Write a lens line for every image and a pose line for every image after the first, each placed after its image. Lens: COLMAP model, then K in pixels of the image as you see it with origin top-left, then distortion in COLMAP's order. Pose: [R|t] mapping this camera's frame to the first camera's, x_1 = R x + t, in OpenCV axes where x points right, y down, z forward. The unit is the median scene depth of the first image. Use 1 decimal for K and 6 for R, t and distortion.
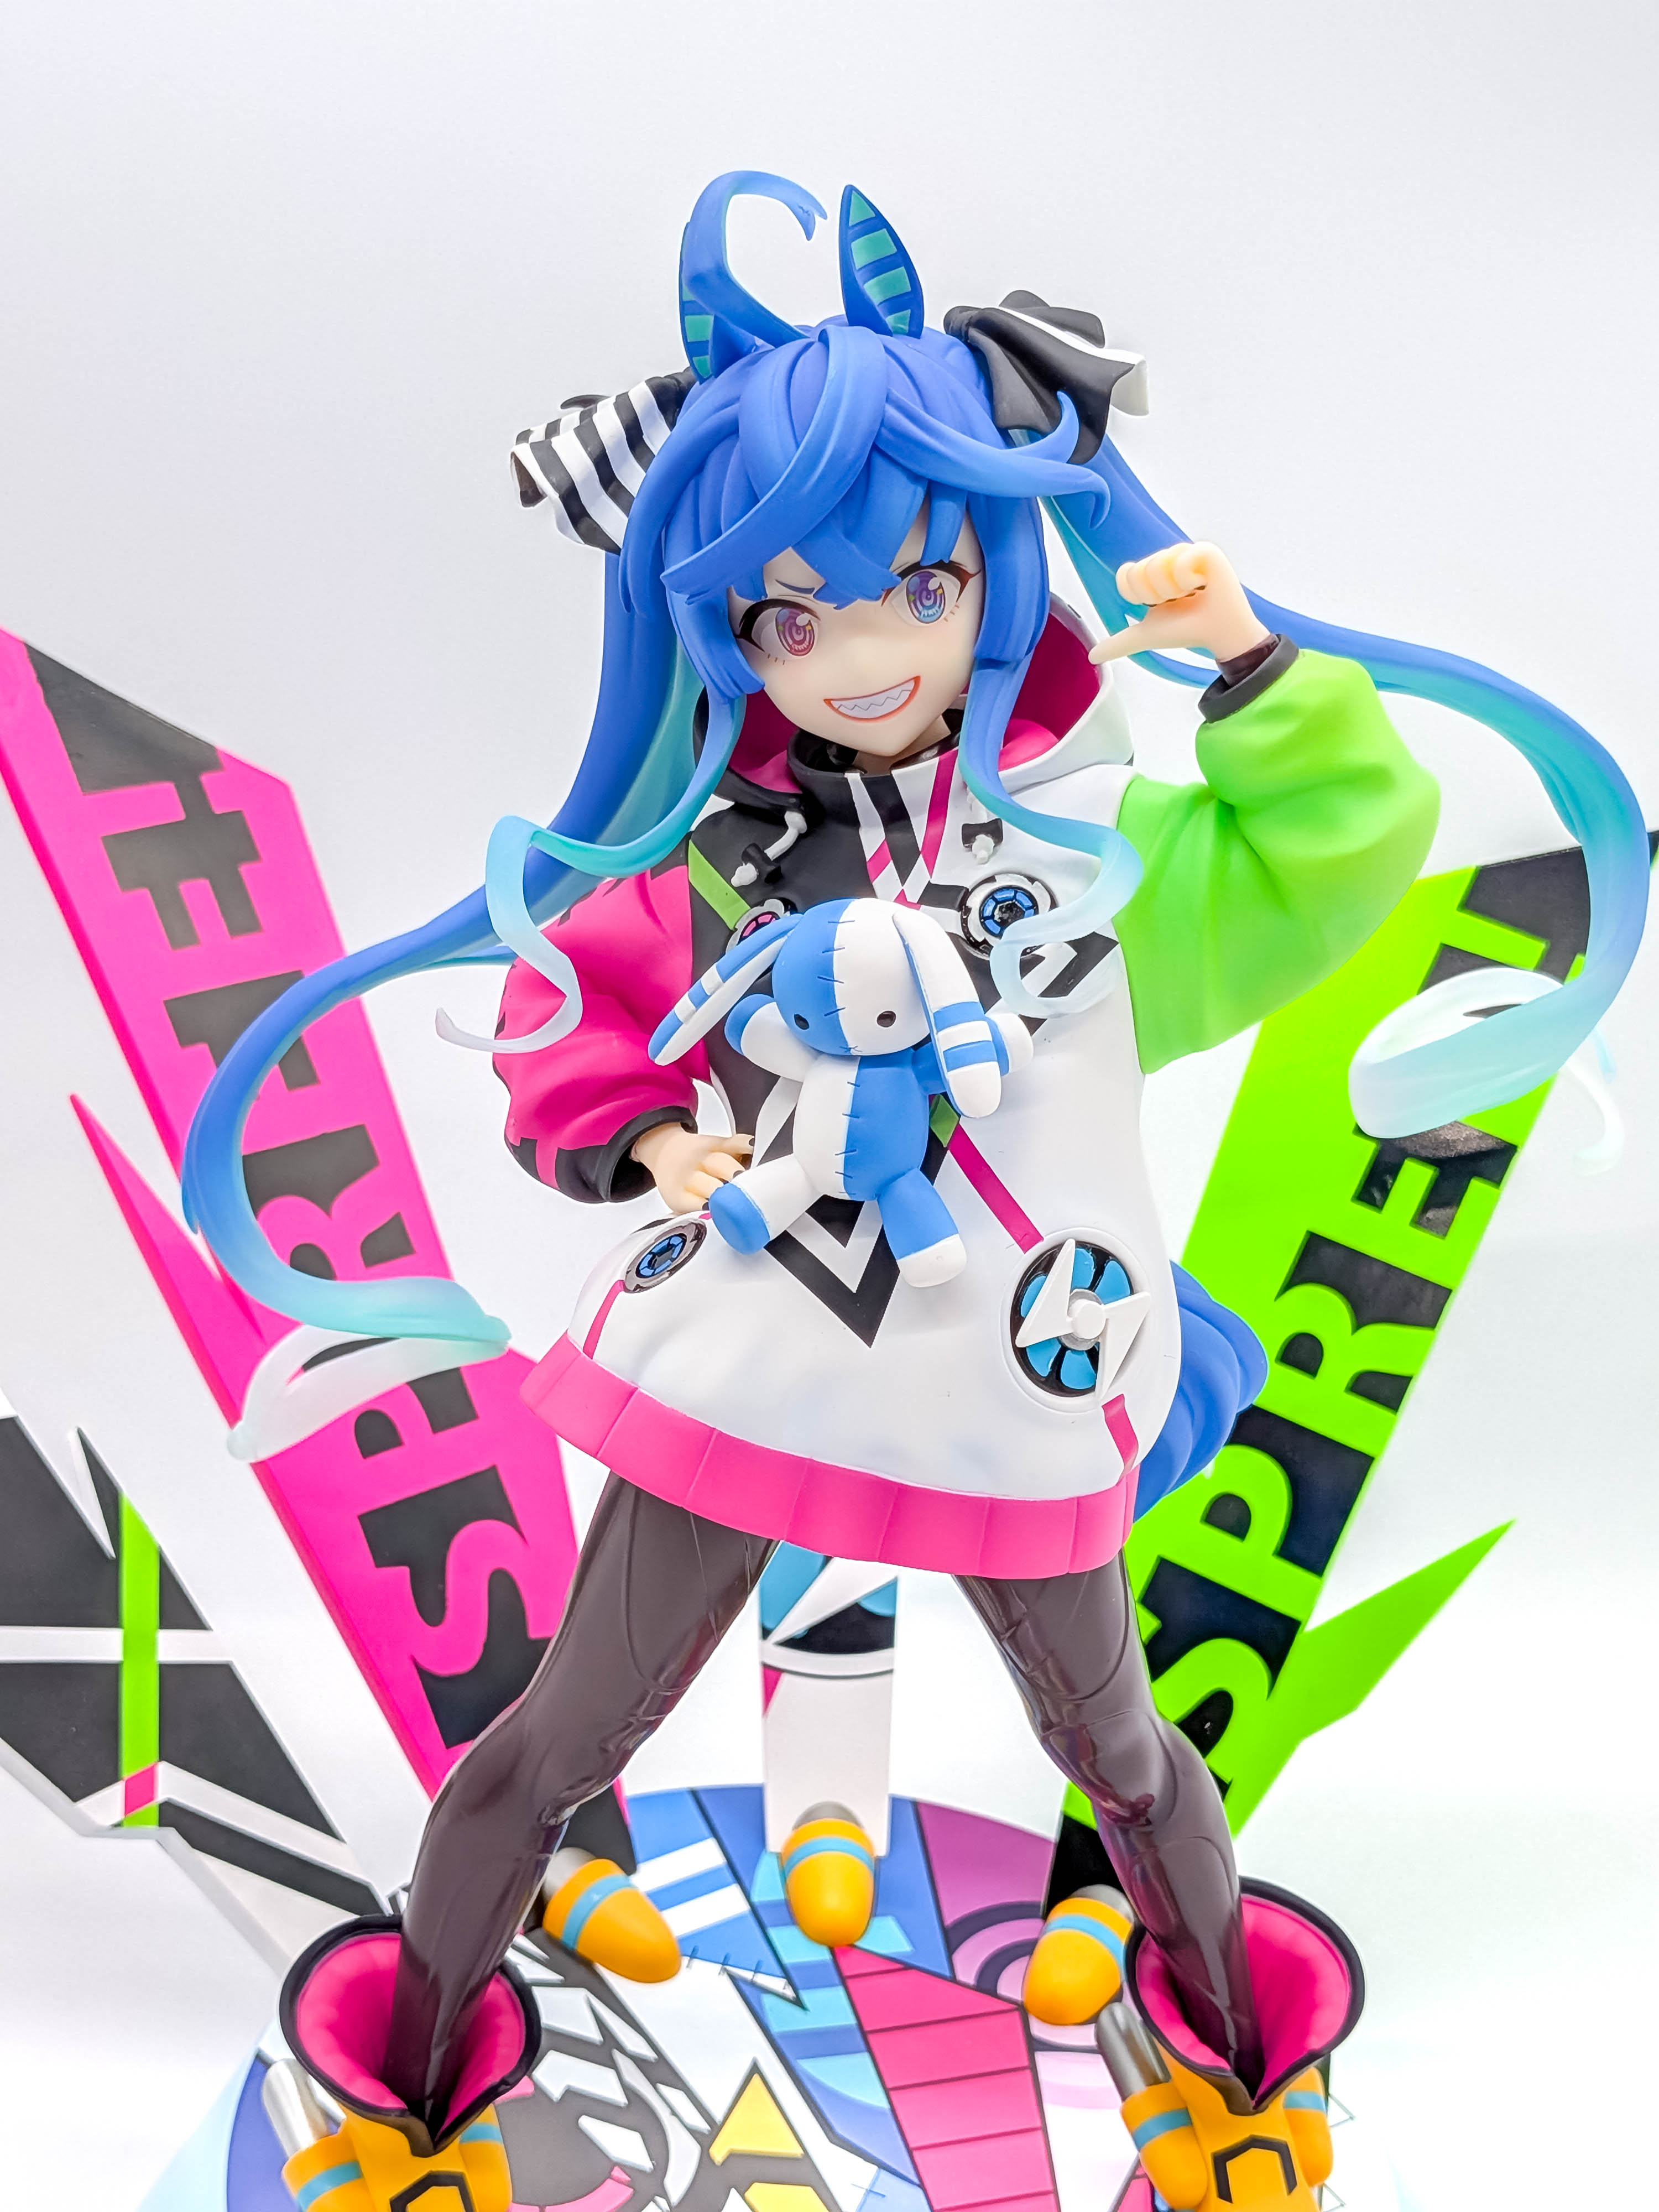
lens RADIAL K [[3216.3, 0, 818.1], [0, 3216.3, 1140.2], [0, 0, 1]] dist [0.108631, -0.108912]
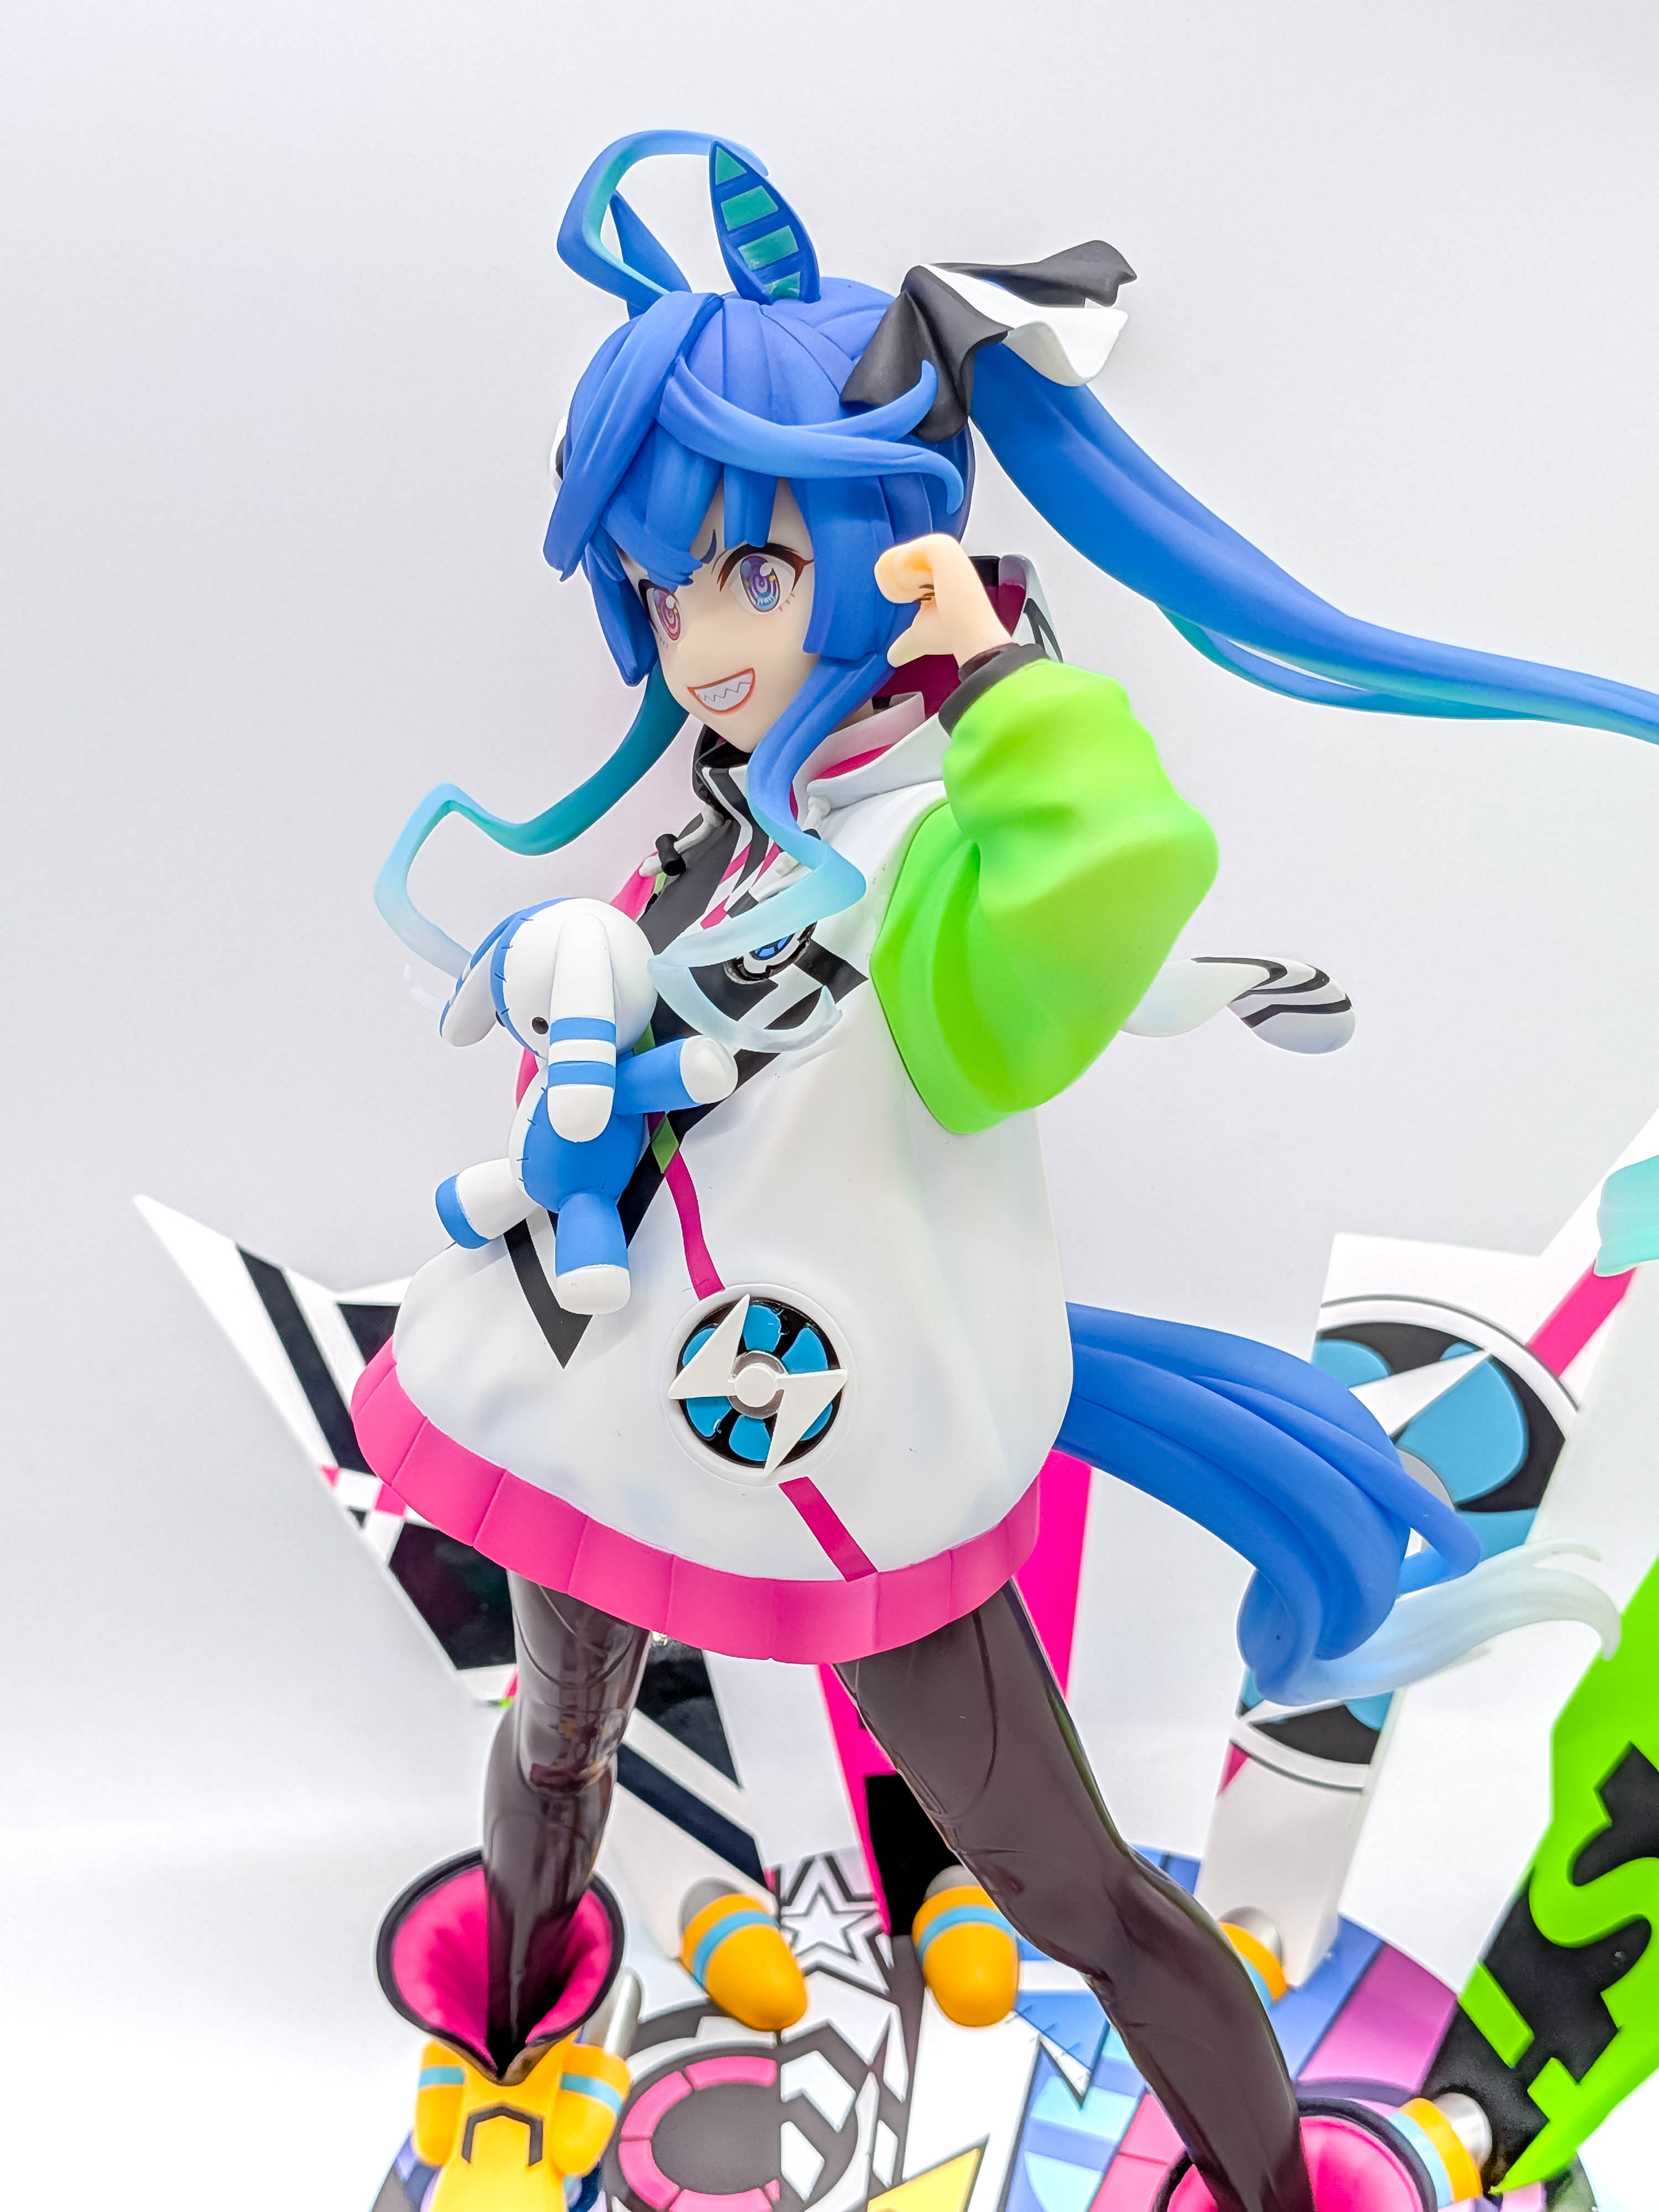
lens RADIAL K [[3243.4, 0, 759.4], [0, 3243.4, 1104.2], [0, 0, 1]] dist [0.117762, -0.193788]
pose [[0.749491, 0.141953, -0.646617, 0.651121], [-0.135000, 0.988988, 0.060637, -0.076681], [0.648104, 0.041847, 0.760401, 0.295161]]
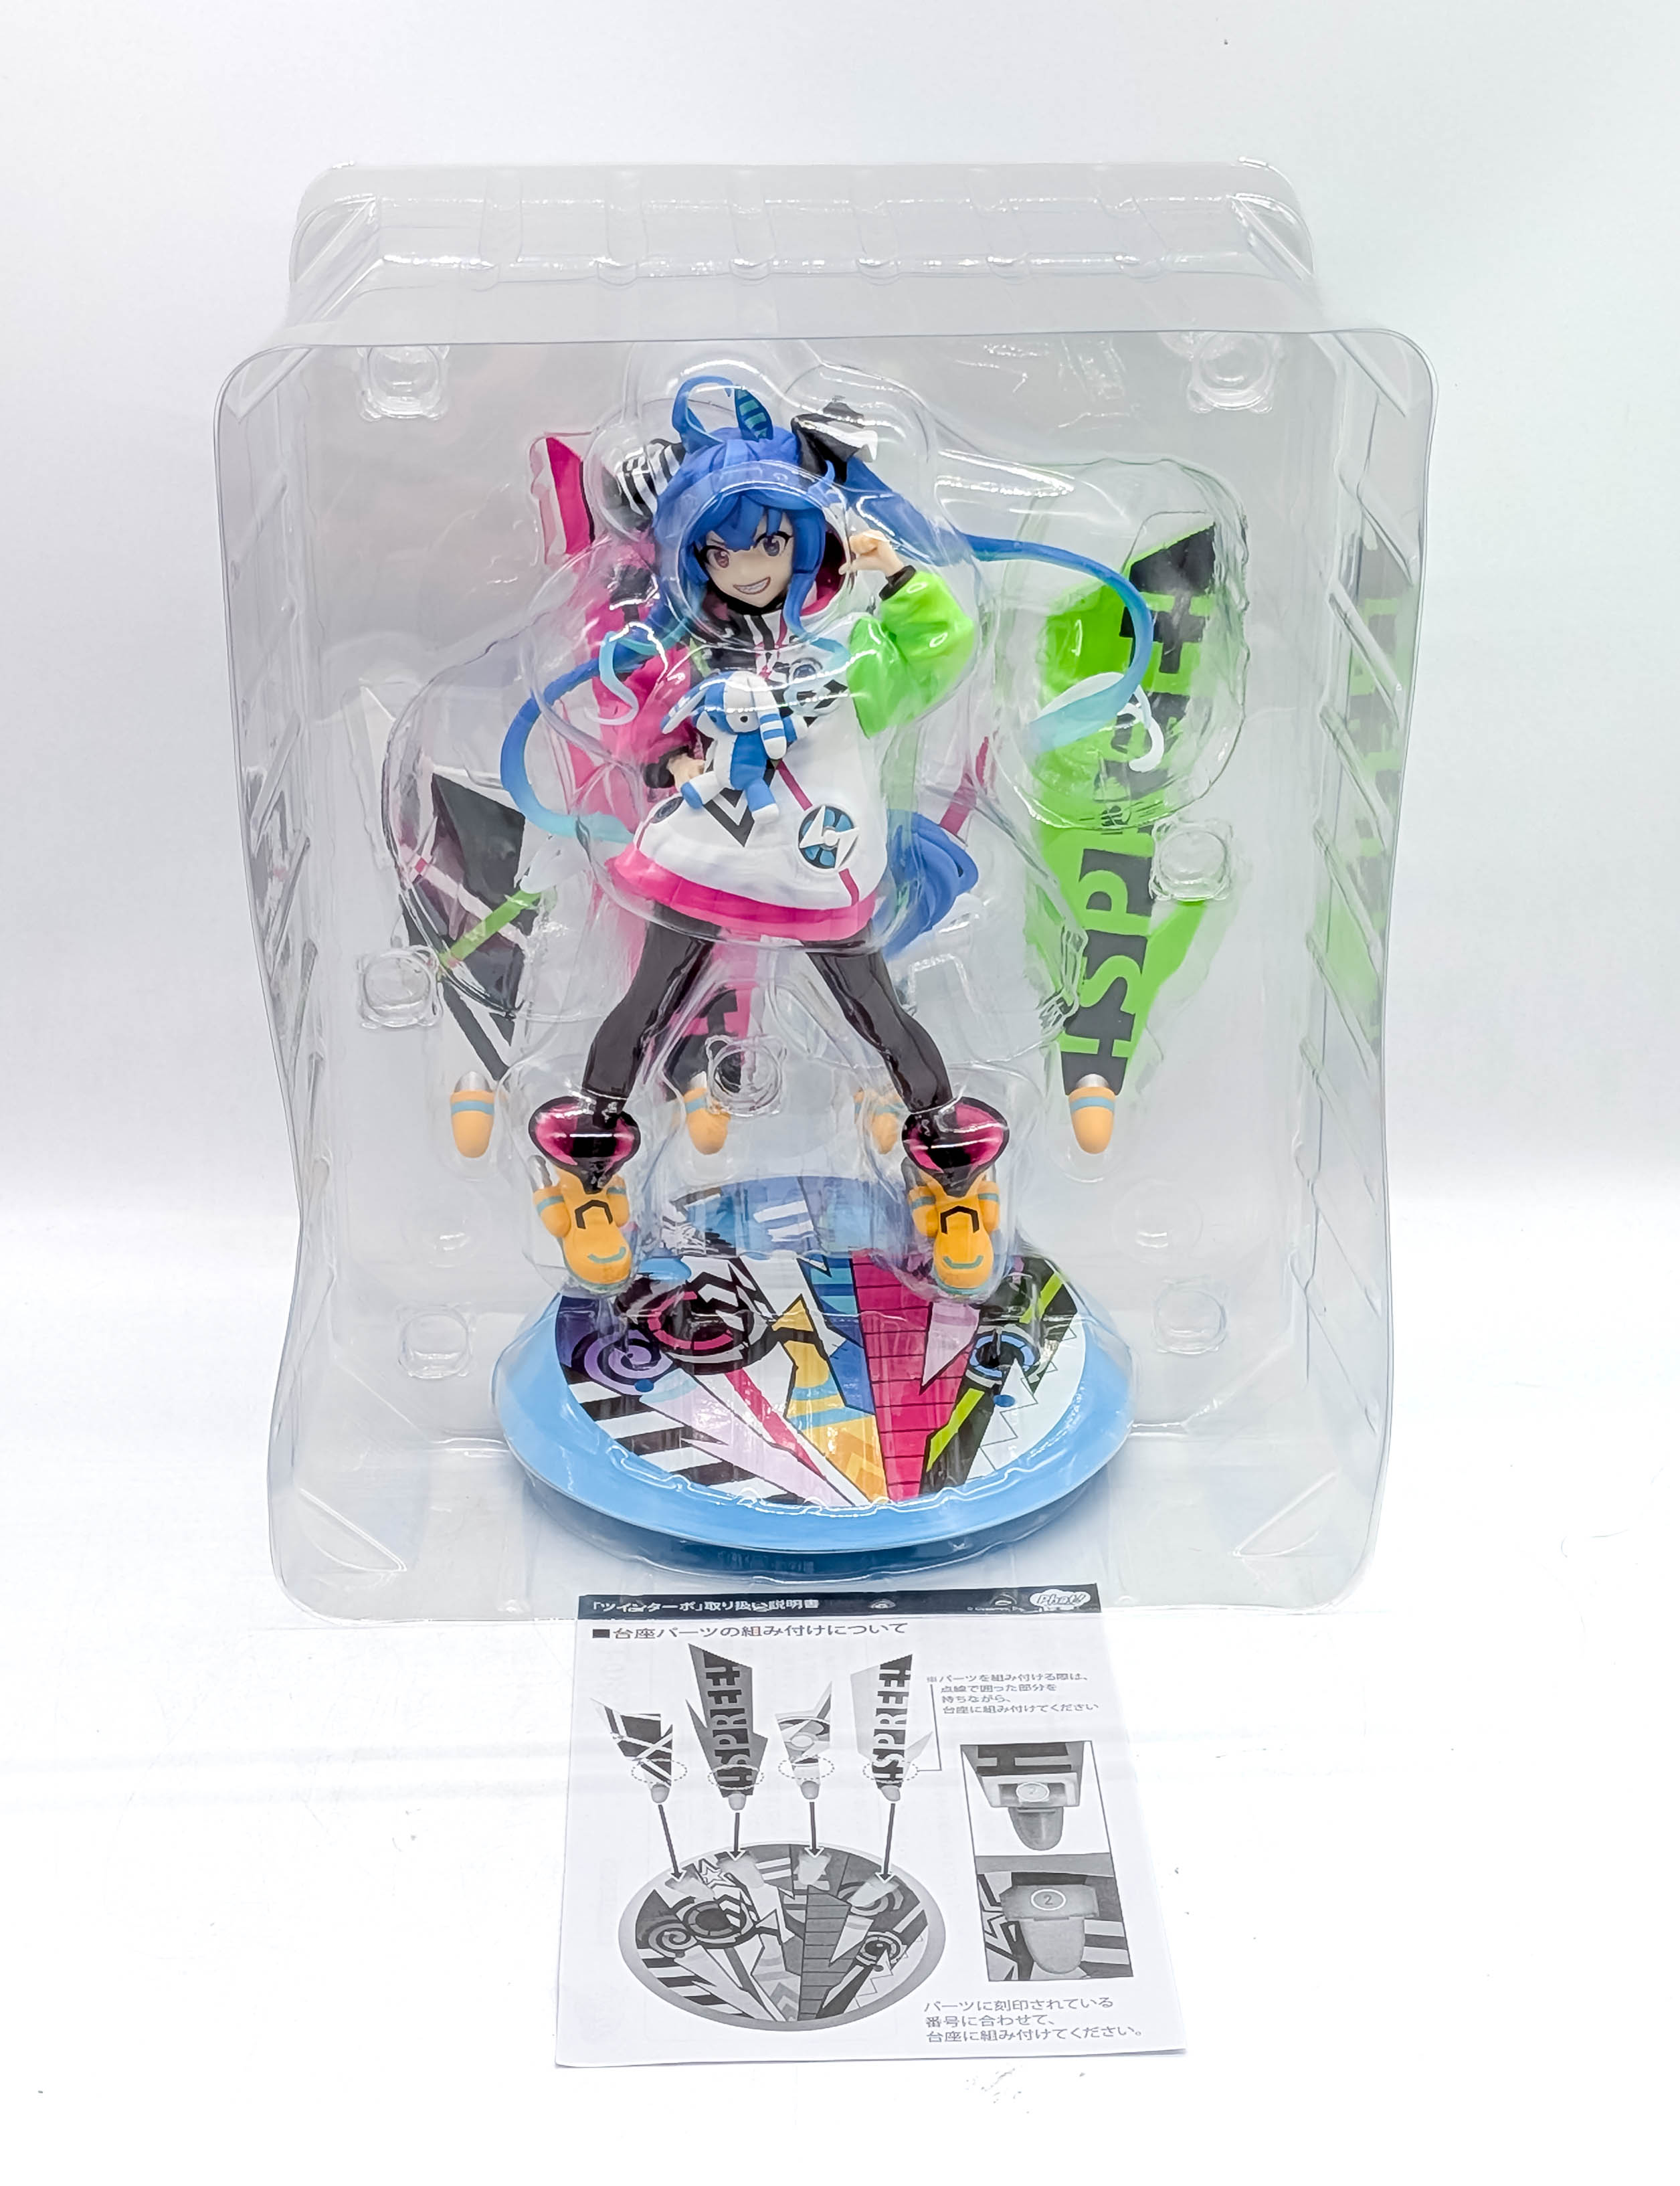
lens RADIAL K [[3709.2, 0, 839.4], [0, 3709.2, 994.6], [0, 0, 1]] dist [0.305197, 0.006603]
pose [[0.991416, 0.019982, -0.129209, 0.459274], [-0.008735, 0.996167, 0.087034, -0.073535], [0.130453, -0.085158, 0.987791, -1.845076]]
